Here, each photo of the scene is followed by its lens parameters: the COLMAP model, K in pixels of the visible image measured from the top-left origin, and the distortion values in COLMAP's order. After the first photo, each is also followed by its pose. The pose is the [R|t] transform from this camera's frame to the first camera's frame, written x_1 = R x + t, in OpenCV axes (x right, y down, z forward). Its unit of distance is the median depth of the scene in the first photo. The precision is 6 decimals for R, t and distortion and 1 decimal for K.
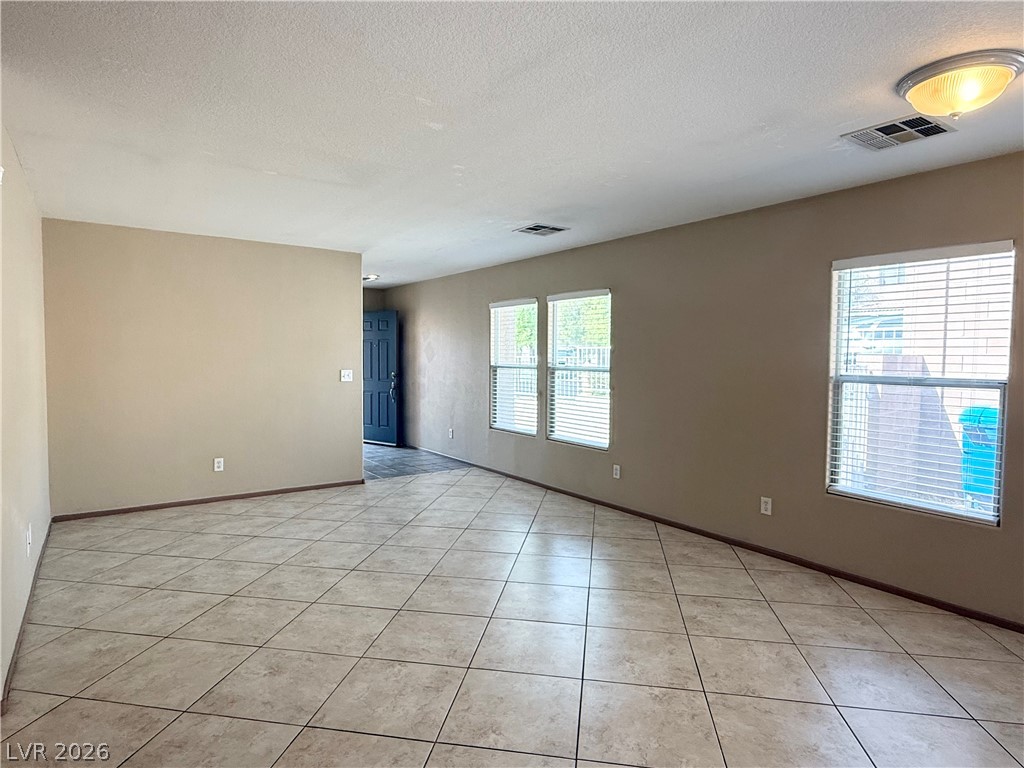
lens RADIAL K [[574.5, 0, 509.8], [0, 574.5, 386.4], [0, 0, 1]] dist [0.001906, 0.000121]
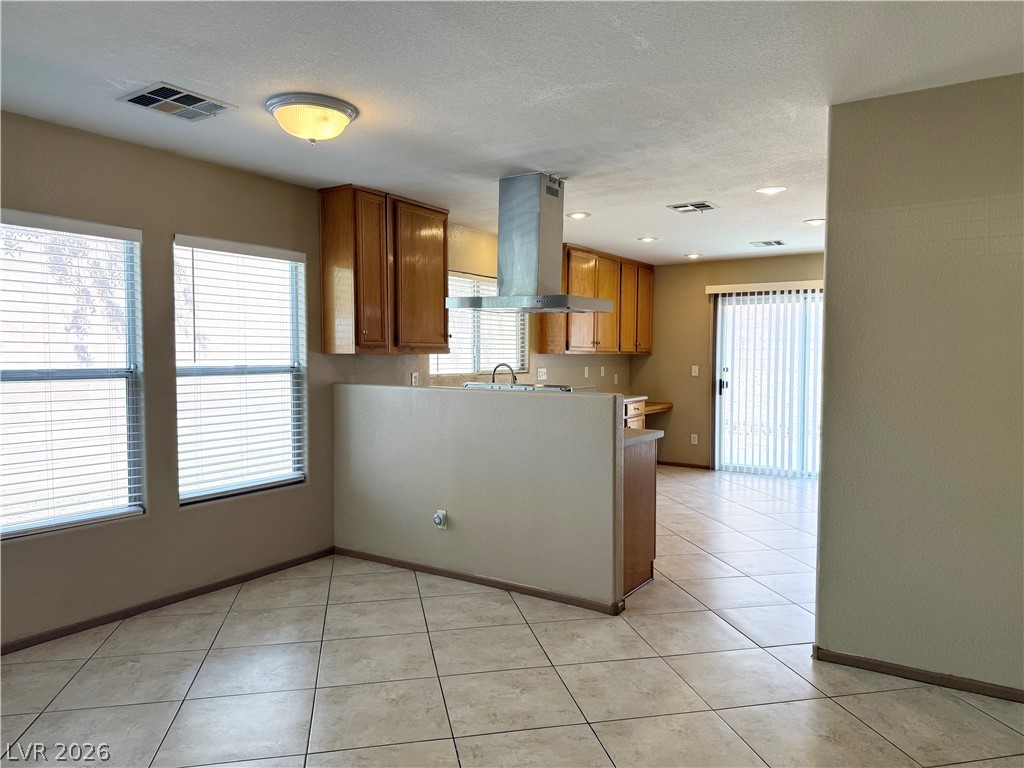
lens RADIAL K [[717.4, 0, 513.9], [0, 717.4, 385.7], [0, 0, 1]] dist [0.110724, -0.163746]
pose [[-0.361885, -0.050416, 0.930859, -0.544988], [0.042936, 0.996575, 0.070668, -0.040330], [-0.931234, 0.065541, -0.358481, 0.816036]]
